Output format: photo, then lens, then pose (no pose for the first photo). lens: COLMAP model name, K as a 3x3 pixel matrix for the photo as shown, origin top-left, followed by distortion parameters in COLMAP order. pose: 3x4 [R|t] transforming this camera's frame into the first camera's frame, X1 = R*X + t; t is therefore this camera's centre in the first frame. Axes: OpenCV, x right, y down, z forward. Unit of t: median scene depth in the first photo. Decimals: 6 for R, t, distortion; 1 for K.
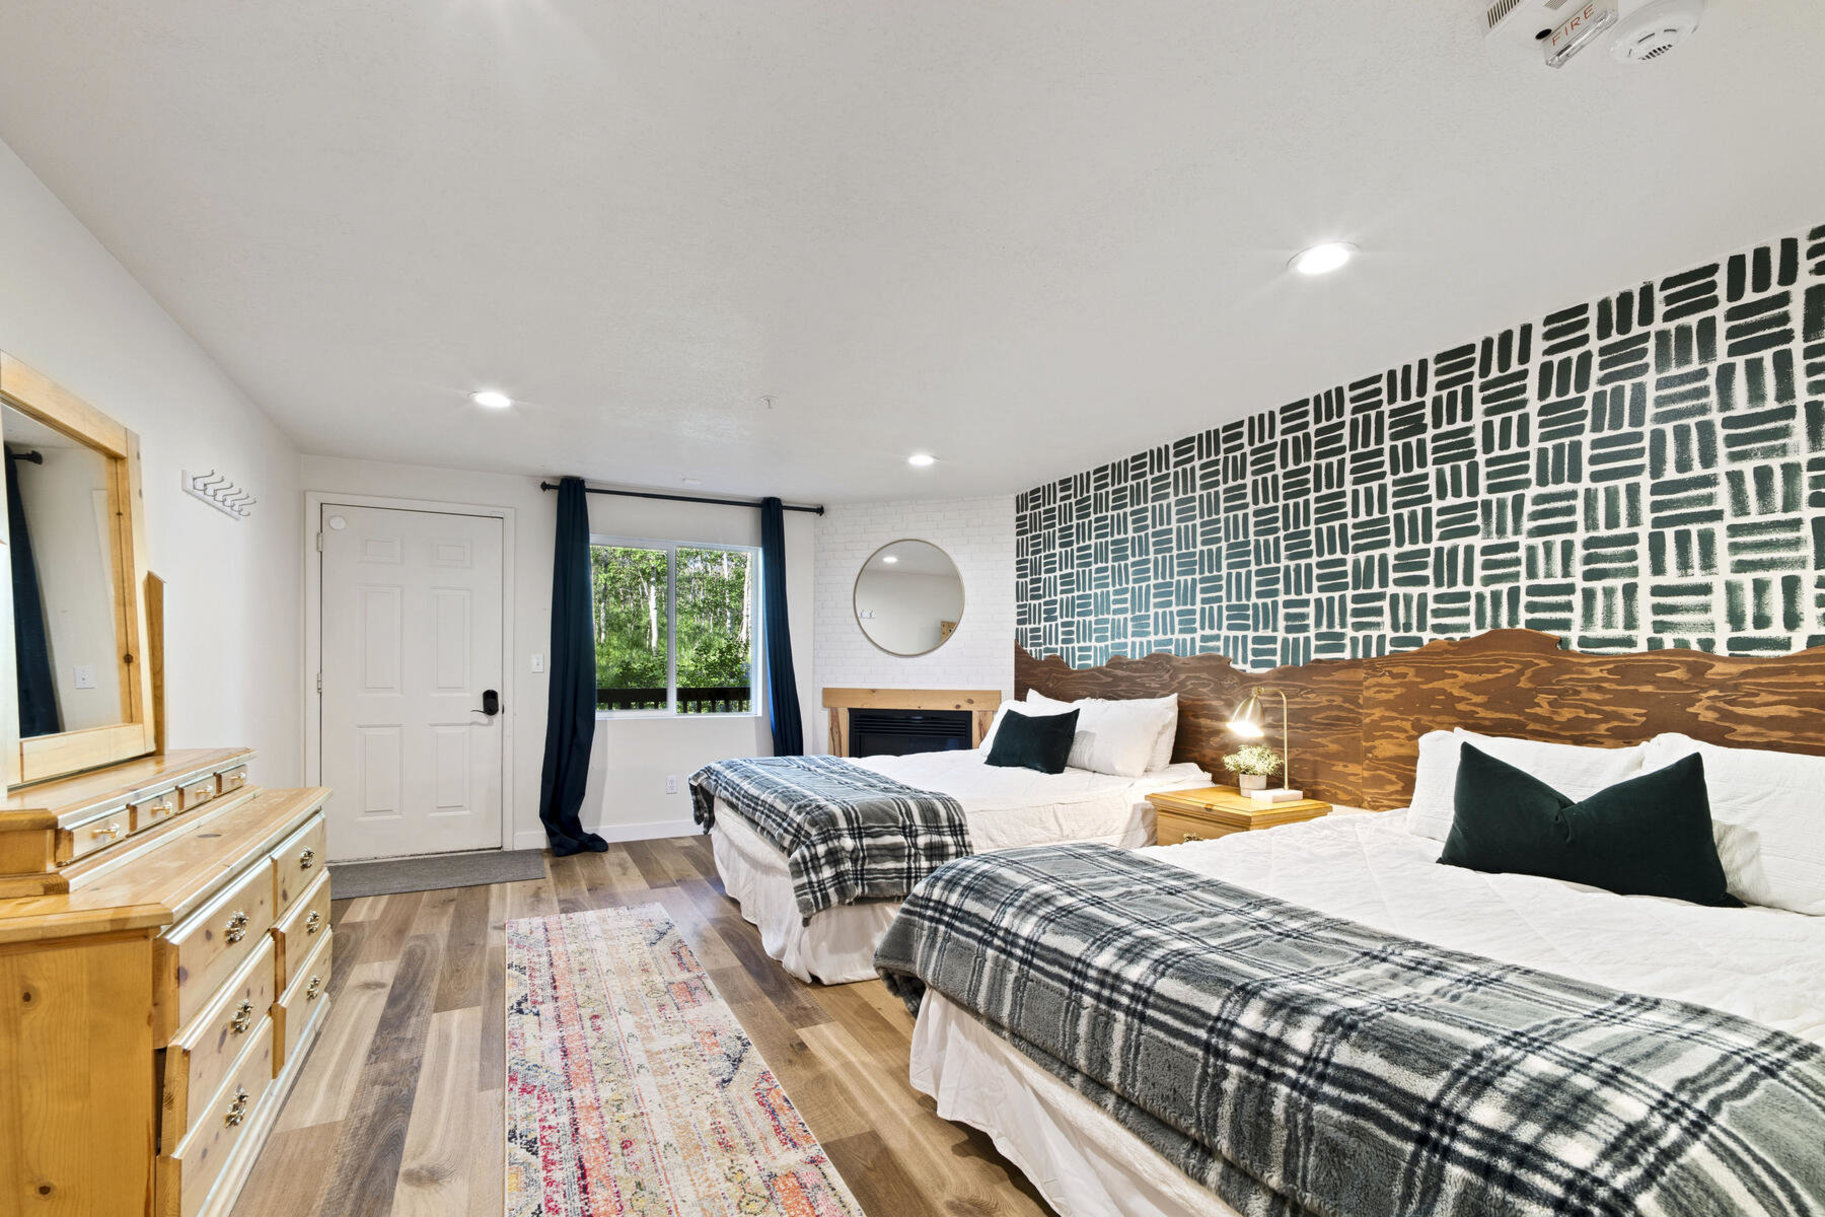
lens RADIAL K [[803.5, 0, 911.7], [0, 803.5, 650.8], [0, 0, 1]] dist [-0.000800, -0.000041]
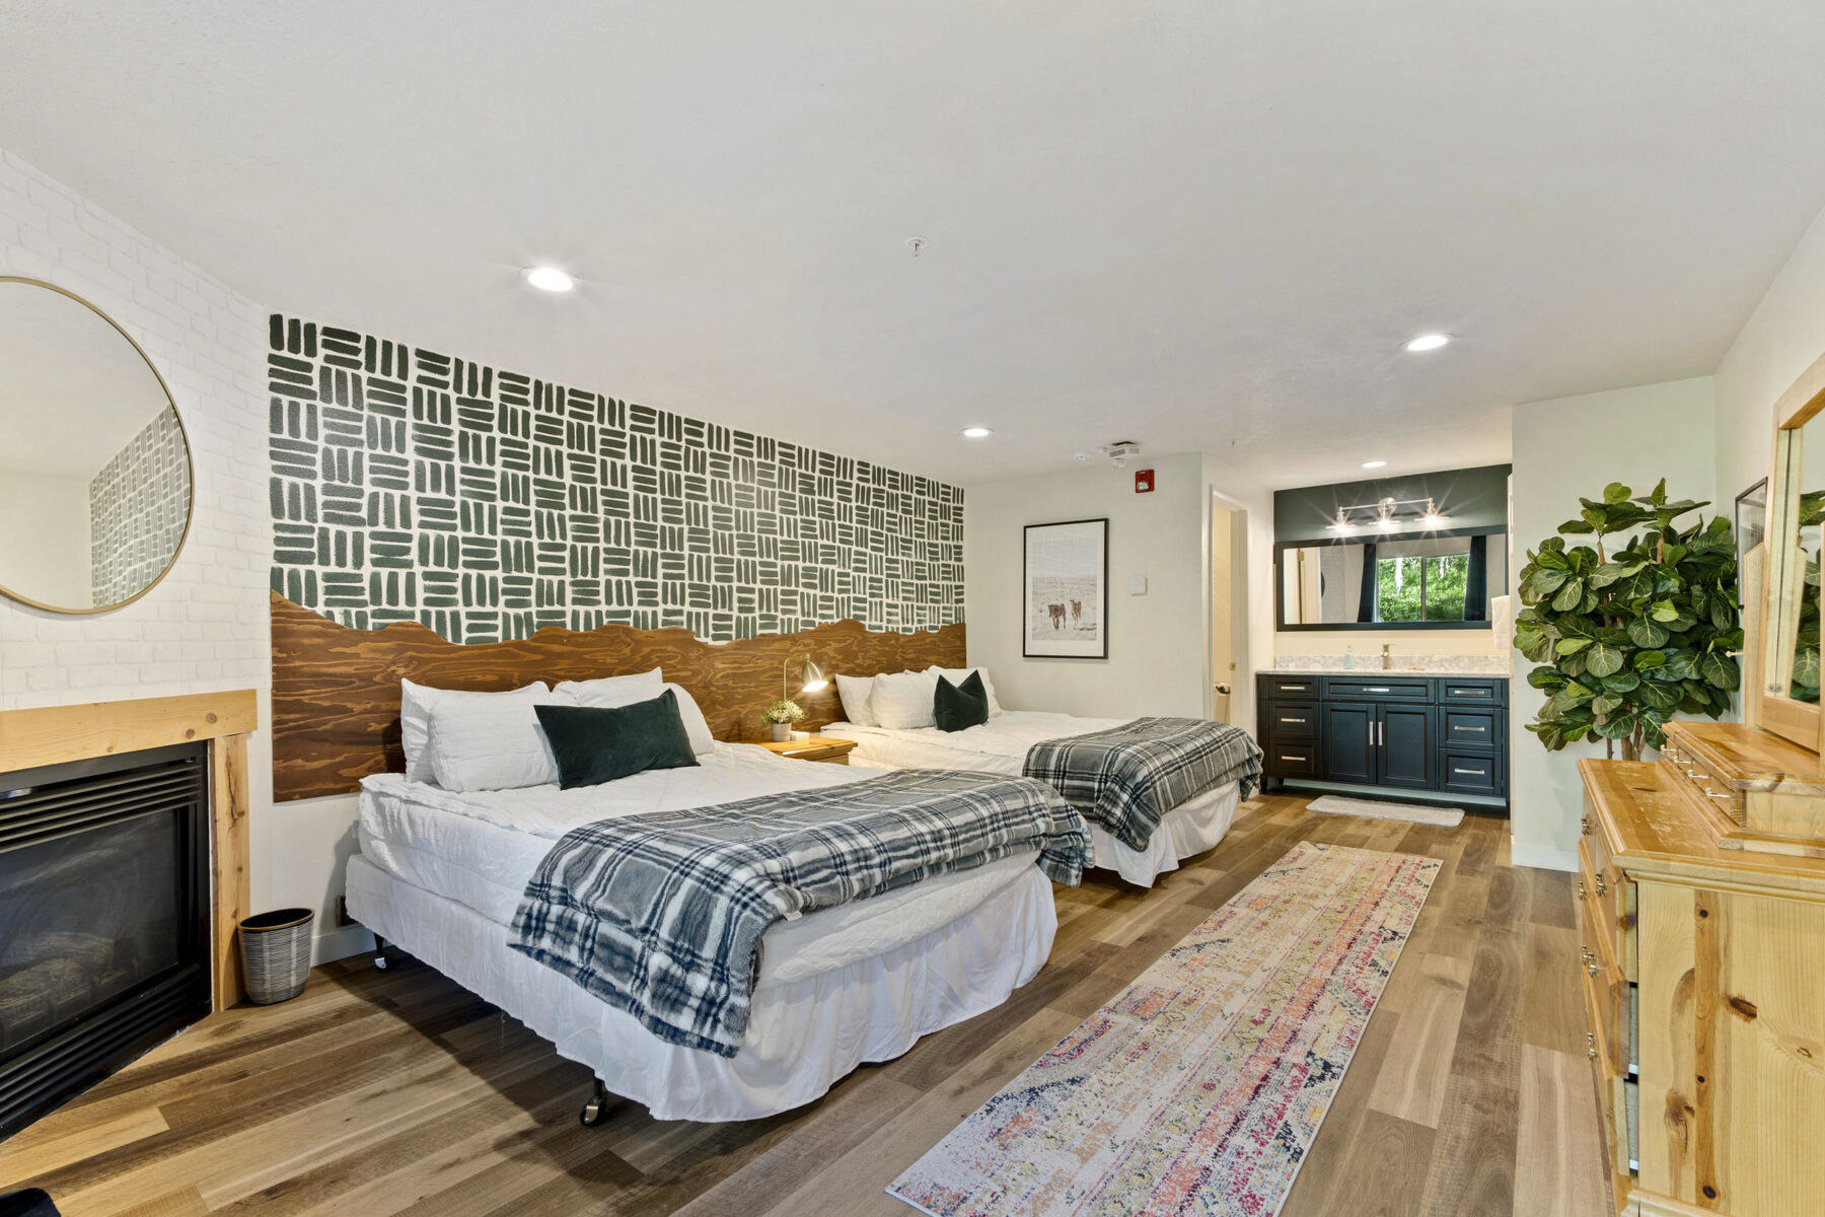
lens RADIAL K [[793.7, 0, 918.0], [0, 793.7, 609.7], [0, 0, 1]] dist [-0.001249, -0.000328]
pose [[-0.420195, 0.029589, 0.906951, -0.727218], [-0.018261, 0.998990, -0.041052, 0.017711], [-0.907250, -0.033812, -0.419230, 1.189691]]
